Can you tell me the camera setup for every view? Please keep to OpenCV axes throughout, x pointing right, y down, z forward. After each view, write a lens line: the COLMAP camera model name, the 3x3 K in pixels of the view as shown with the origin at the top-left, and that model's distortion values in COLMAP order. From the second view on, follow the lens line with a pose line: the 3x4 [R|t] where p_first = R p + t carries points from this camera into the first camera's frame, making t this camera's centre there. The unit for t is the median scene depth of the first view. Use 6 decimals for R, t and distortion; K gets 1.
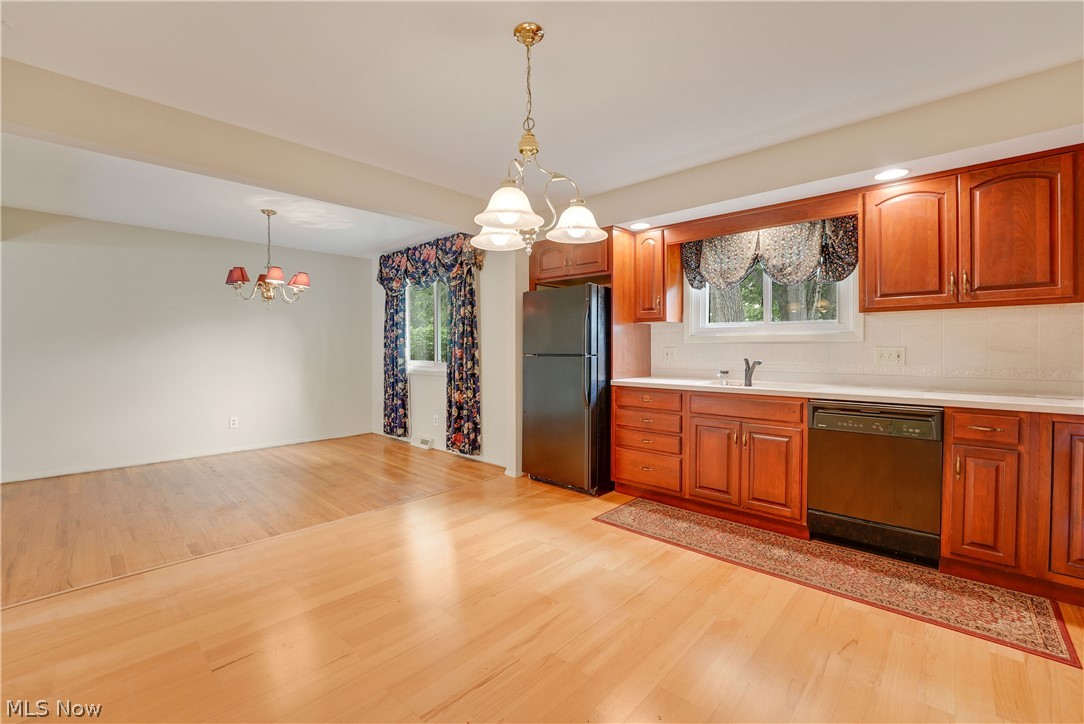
lens RADIAL K [[453.2, 0, 536.0], [0, 453.2, 354.4], [0, 0, 1]] dist [-0.024976, 0.004551]
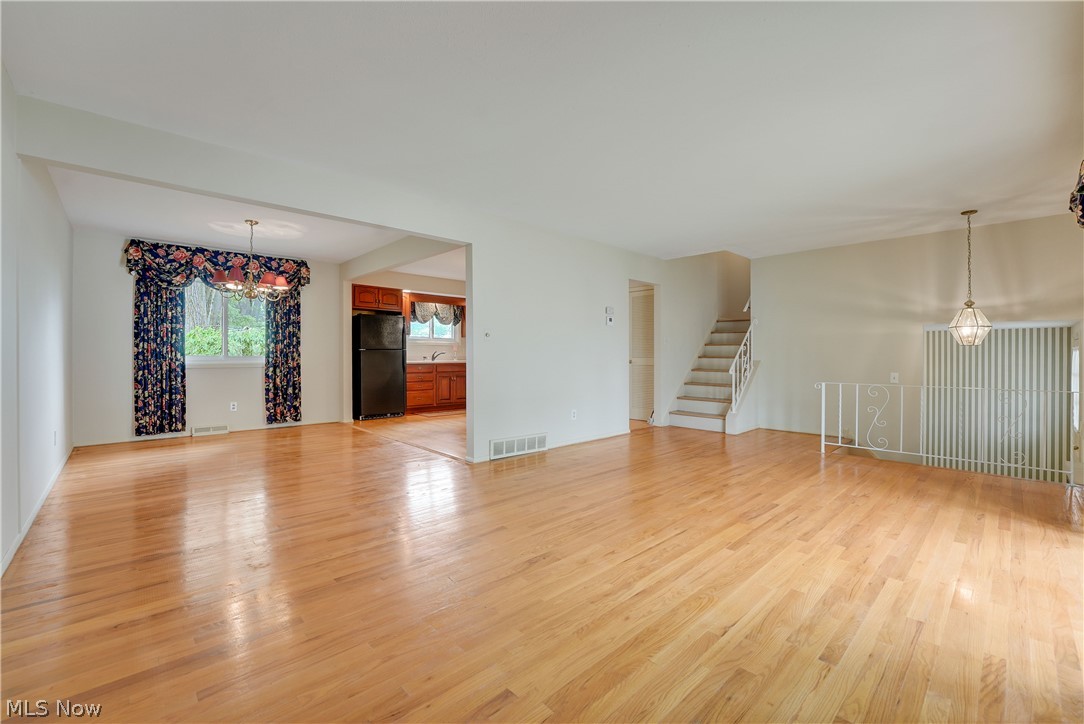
lens RADIAL K [[459.8, 0, 538.6], [0, 459.8, 350.4], [0, 0, 1]] dist [-0.028606, -0.000009]
pose [[0.058583, 0.011727, 0.998214, -2.346793], [0.011800, 0.999853, -0.012439, 0.047100], [-0.998213, 0.012508, 0.058436, 0.279408]]
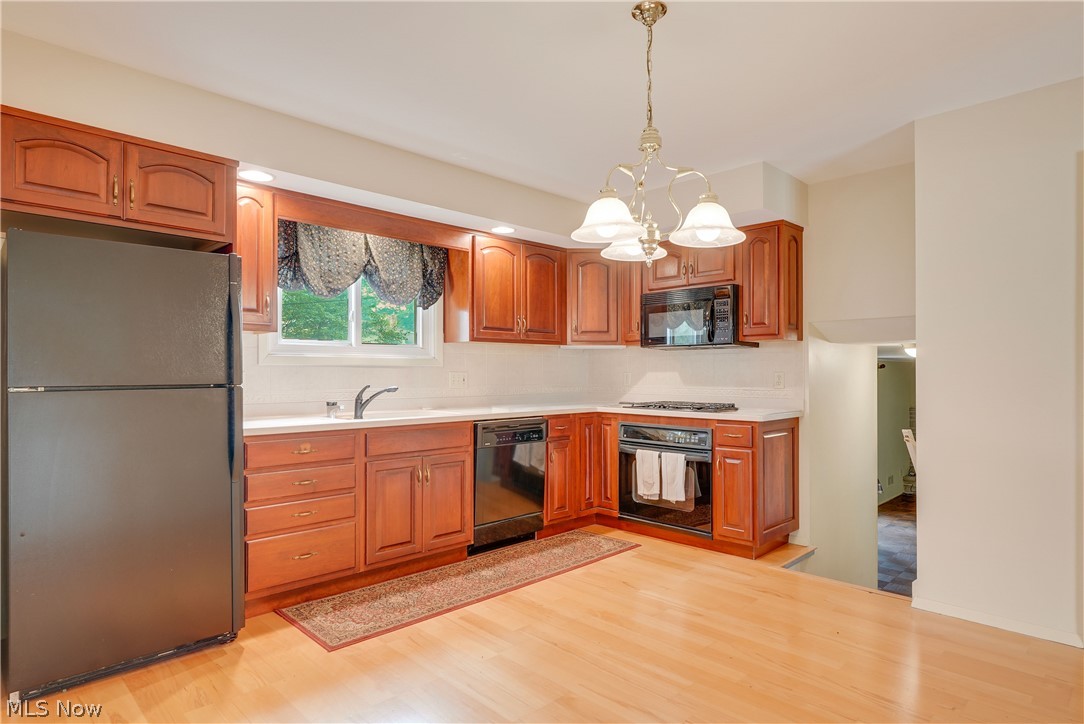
lens RADIAL K [[610.5, 0, 543.6], [0, 610.5, 370.3], [0, 0, 1]] dist [0.003300, 0.001037]
pose [[0.029162, 0.007559, 0.999546, -0.717998], [0.014029, 0.999870, -0.007970, -0.005314], [-0.999476, 0.014255, 0.029052, 0.702393]]
